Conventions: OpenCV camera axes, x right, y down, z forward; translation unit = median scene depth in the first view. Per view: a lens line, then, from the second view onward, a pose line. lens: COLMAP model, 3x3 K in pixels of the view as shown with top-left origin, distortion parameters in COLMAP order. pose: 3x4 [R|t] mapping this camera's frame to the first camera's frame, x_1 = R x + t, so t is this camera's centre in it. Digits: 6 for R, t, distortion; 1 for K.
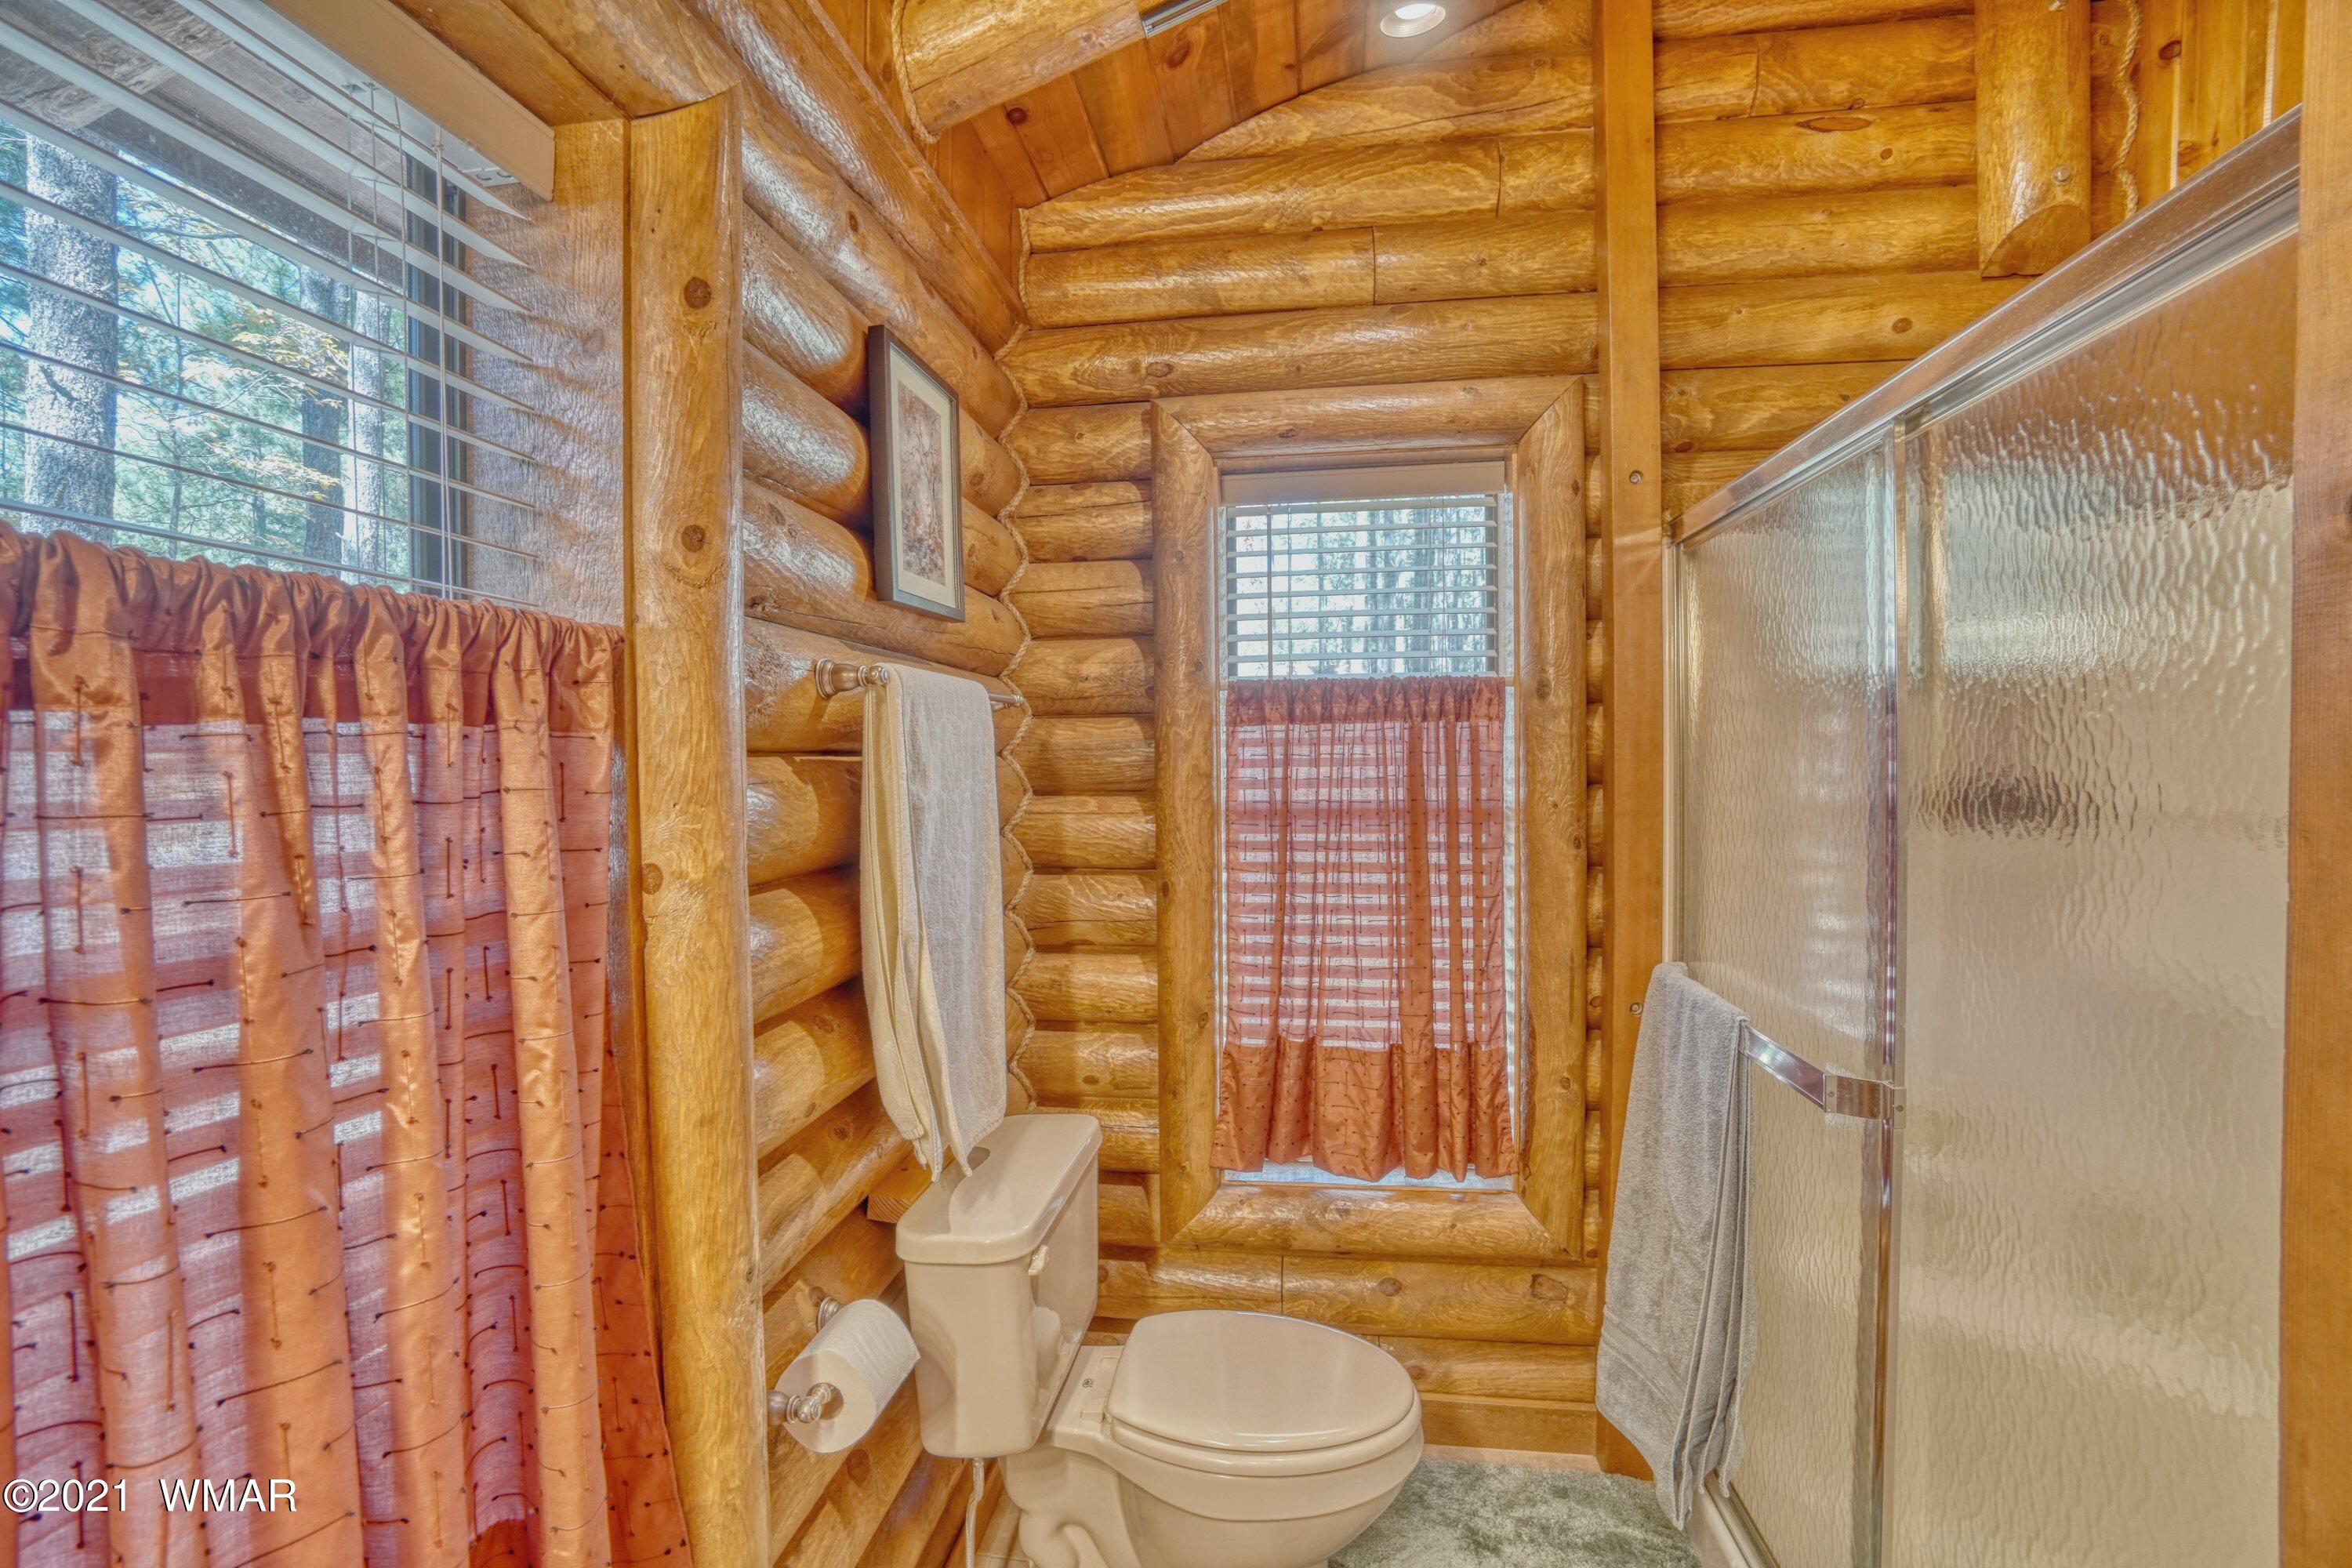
lens RADIAL K [[1034.9, 0, 1187.4], [0, 1034.9, 774.1], [0, 0, 1]] dist [-0.051548, 0.015302]
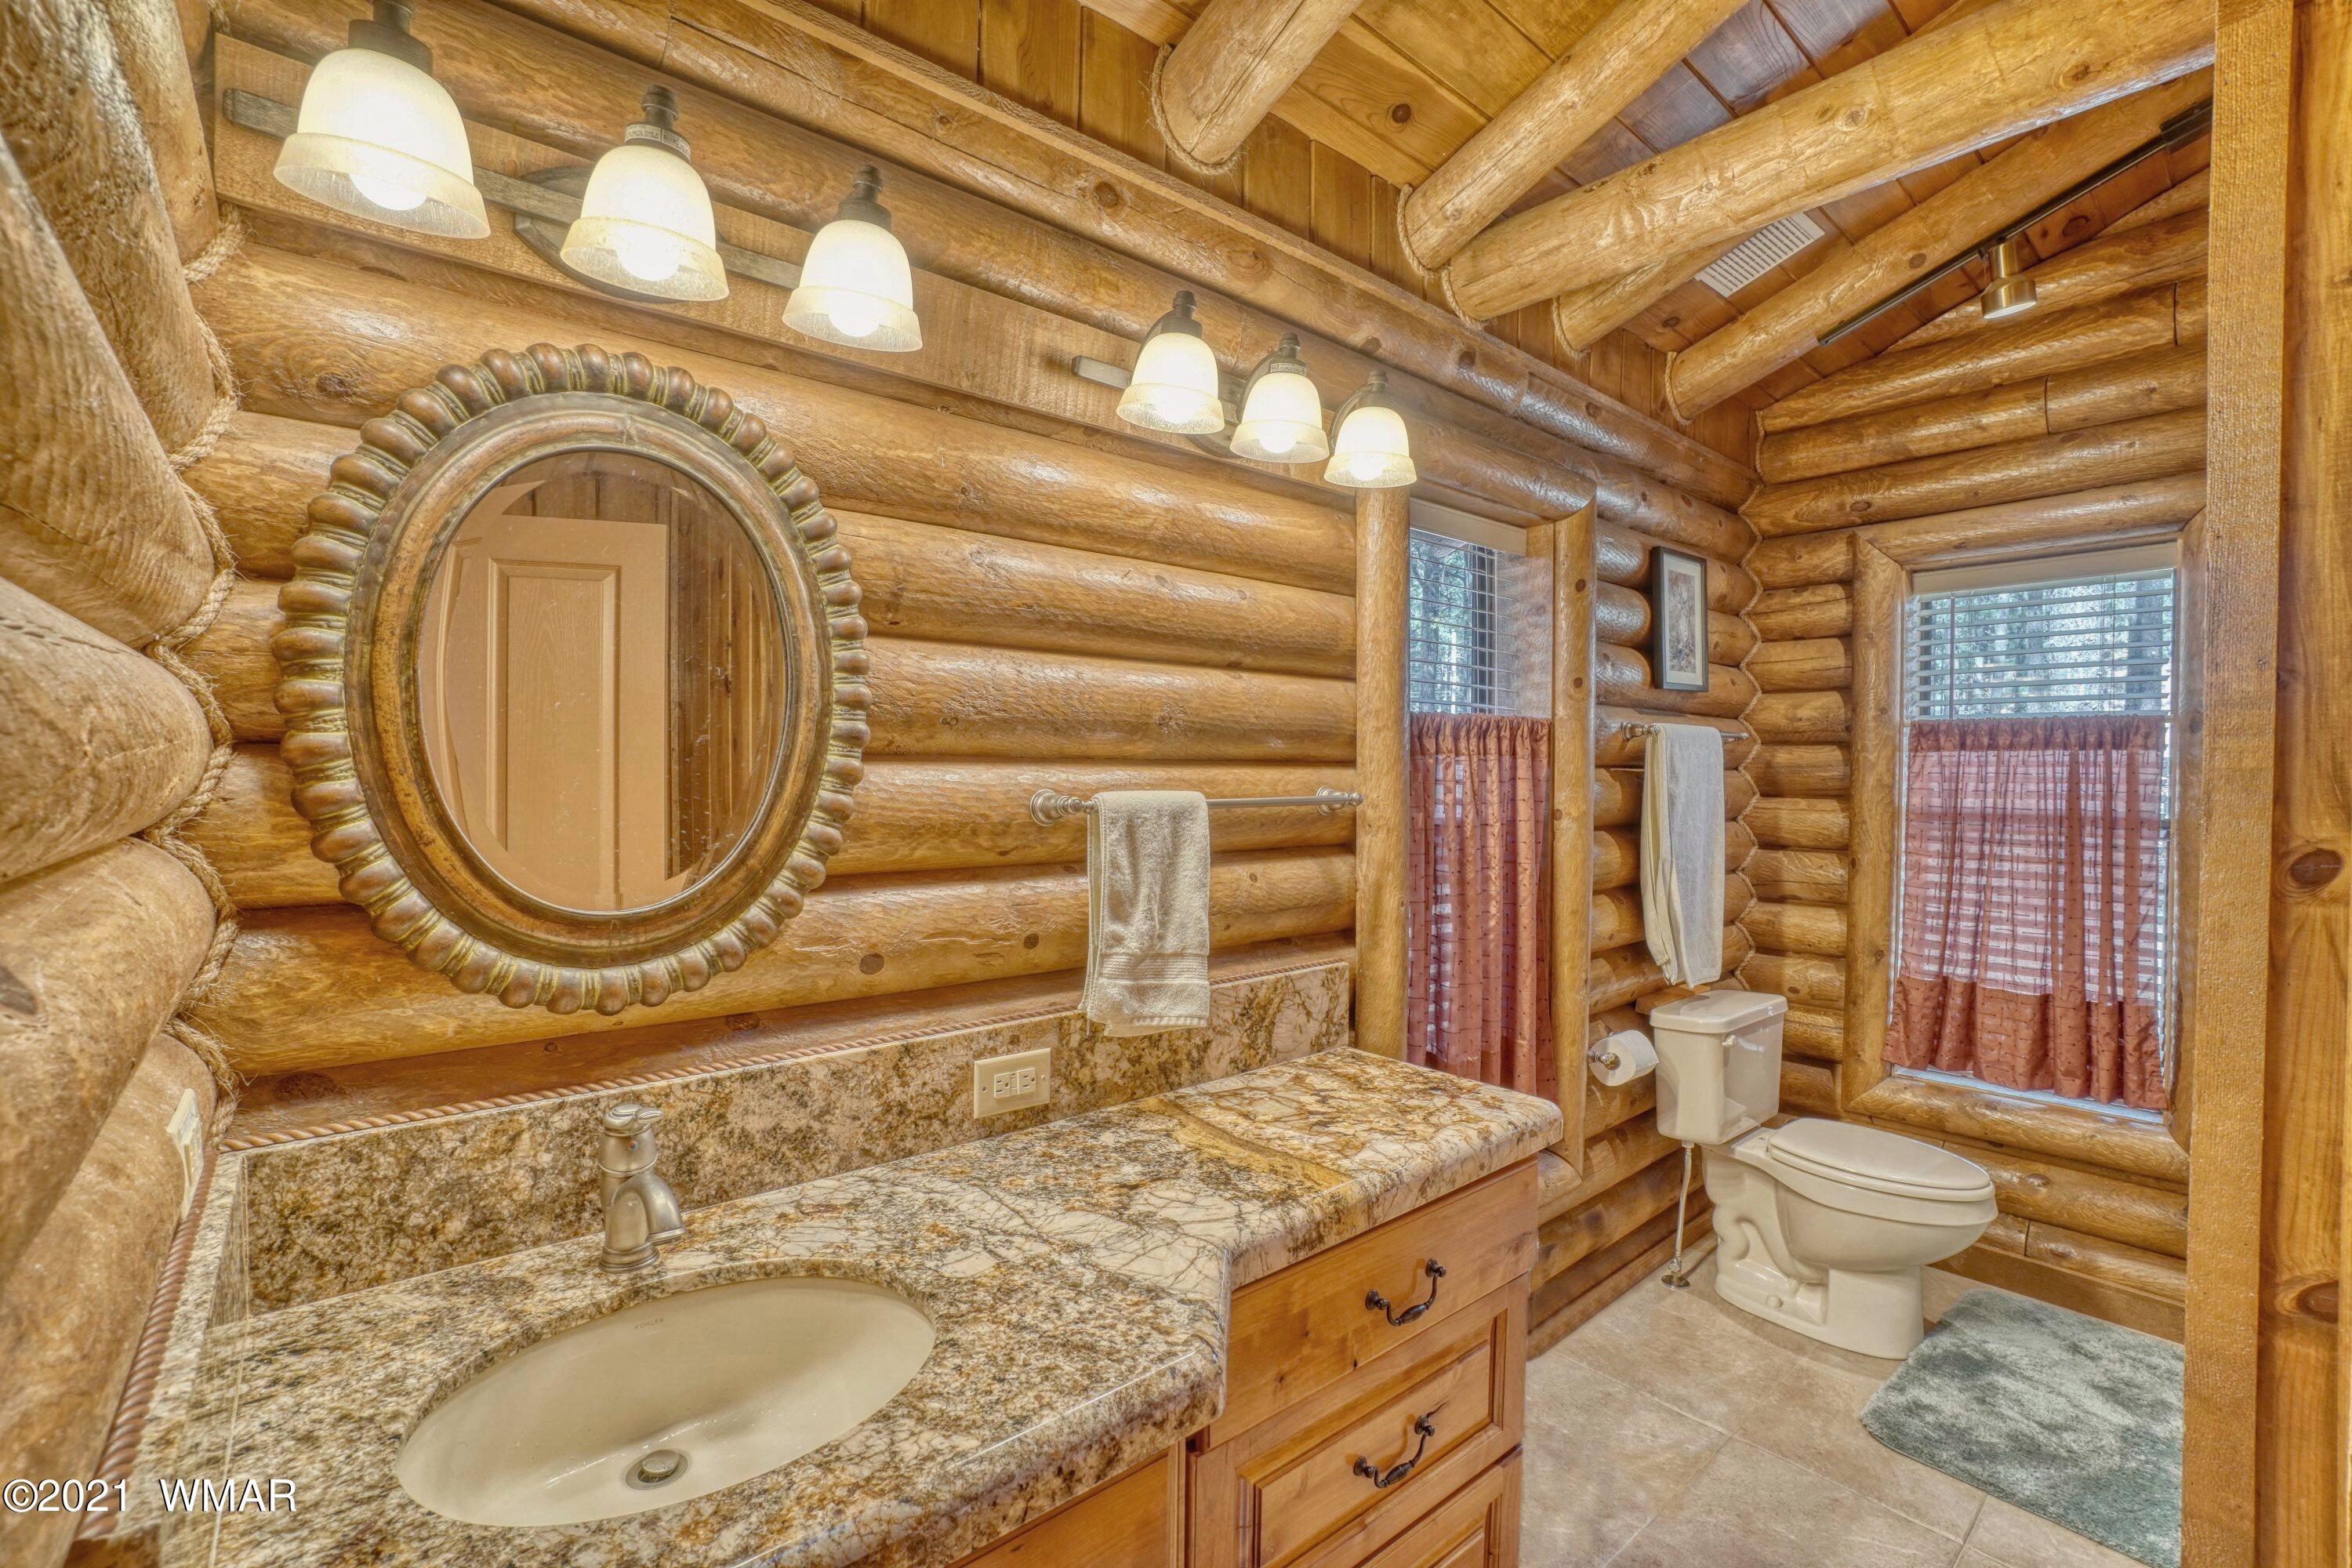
lens RADIAL K [[1034.9, 0, 1172.1], [0, 1034.9, 788.1], [0, 0, 1]] dist [-0.051548, 0.015302]
pose [[0.742005, 0.031509, -0.669654, 0.222185], [-0.027681, 0.999483, 0.016357, 0.008109], [0.669823, 0.006399, 0.742493, -0.718333]]
